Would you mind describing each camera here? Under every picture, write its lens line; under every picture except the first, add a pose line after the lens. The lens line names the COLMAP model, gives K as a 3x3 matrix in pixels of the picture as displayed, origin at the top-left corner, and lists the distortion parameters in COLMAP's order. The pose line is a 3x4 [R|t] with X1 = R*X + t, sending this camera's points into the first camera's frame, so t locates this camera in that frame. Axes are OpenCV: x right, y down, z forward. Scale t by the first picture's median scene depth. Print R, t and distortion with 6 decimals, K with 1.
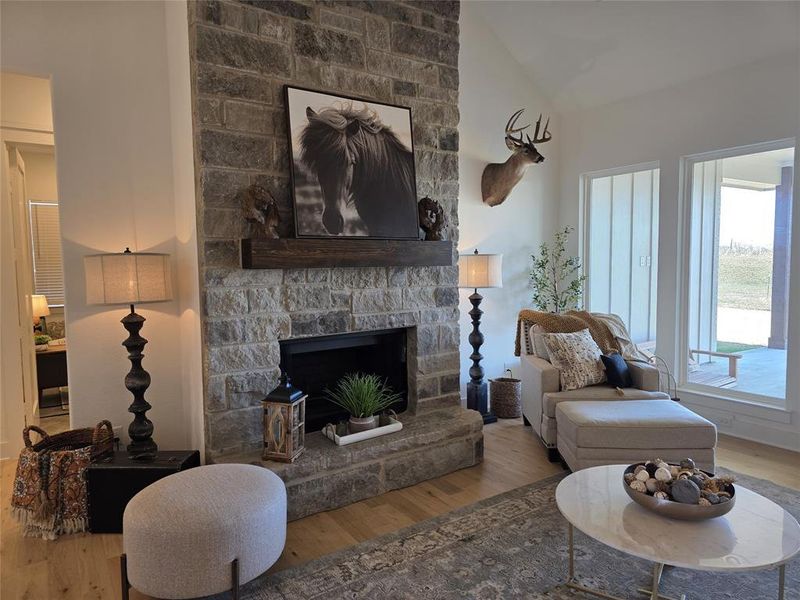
lens RADIAL K [[541.5, 0, 405.4], [0, 541.5, 301.6], [0, 0, 1]] dist [0.042265, -0.024056]
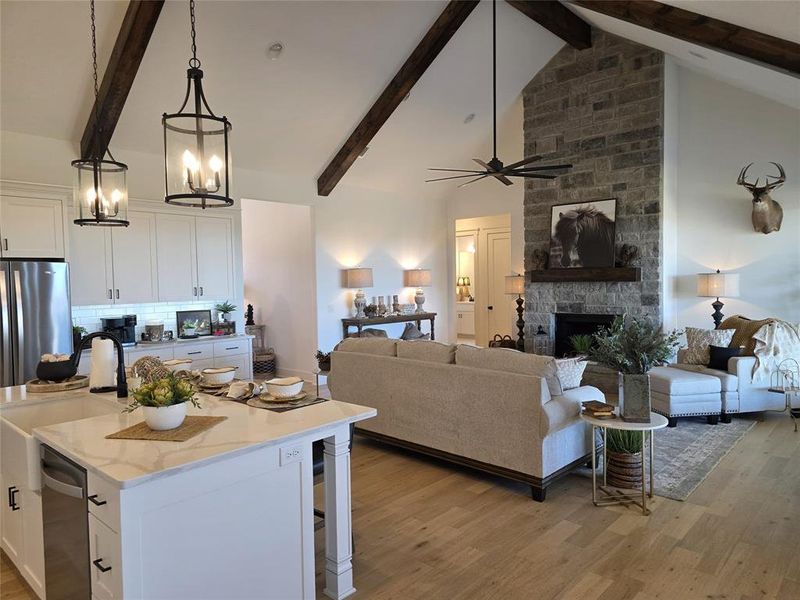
lens RADIAL K [[541.5, 0, 399.8], [0, 541.5, 301.1], [0, 0, 1]] dist [0.042265, -0.024056]
pose [[0.219308, 0.047782, -0.974485, 1.852419], [-0.061461, 0.997493, 0.035079, -0.020107], [0.973718, 0.052200, 0.221695, -0.148935]]
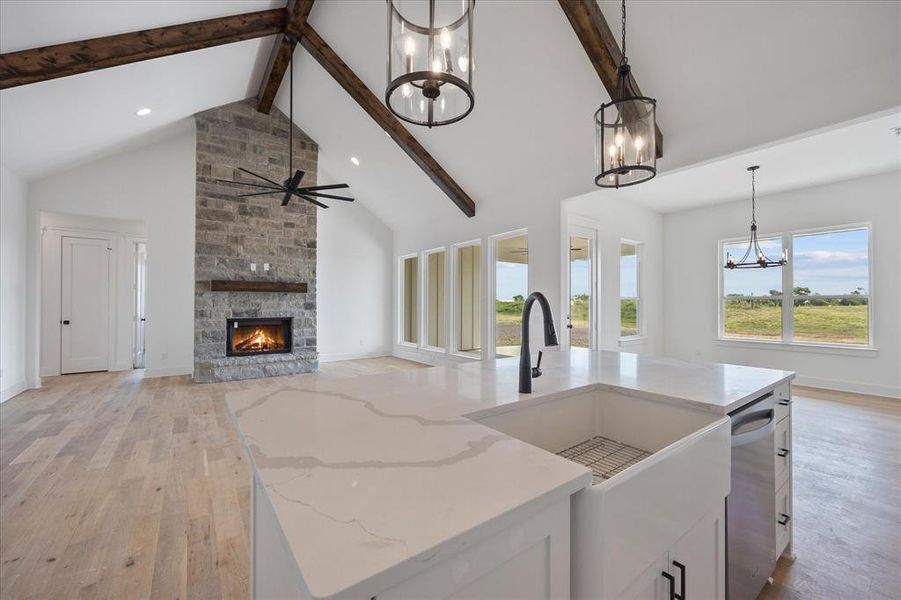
lens RADIAL K [[365.4, 0, 447.4], [0, 365.4, 301.4], [0, 0, 1]] dist [0.000781, 0.000501]
pose [[0.999575, 0.011142, 0.026930, 0.782631], [-0.008630, 0.995754, -0.091652, 0.139381], [-0.027836, 0.091381, 0.995427, -0.801721]]
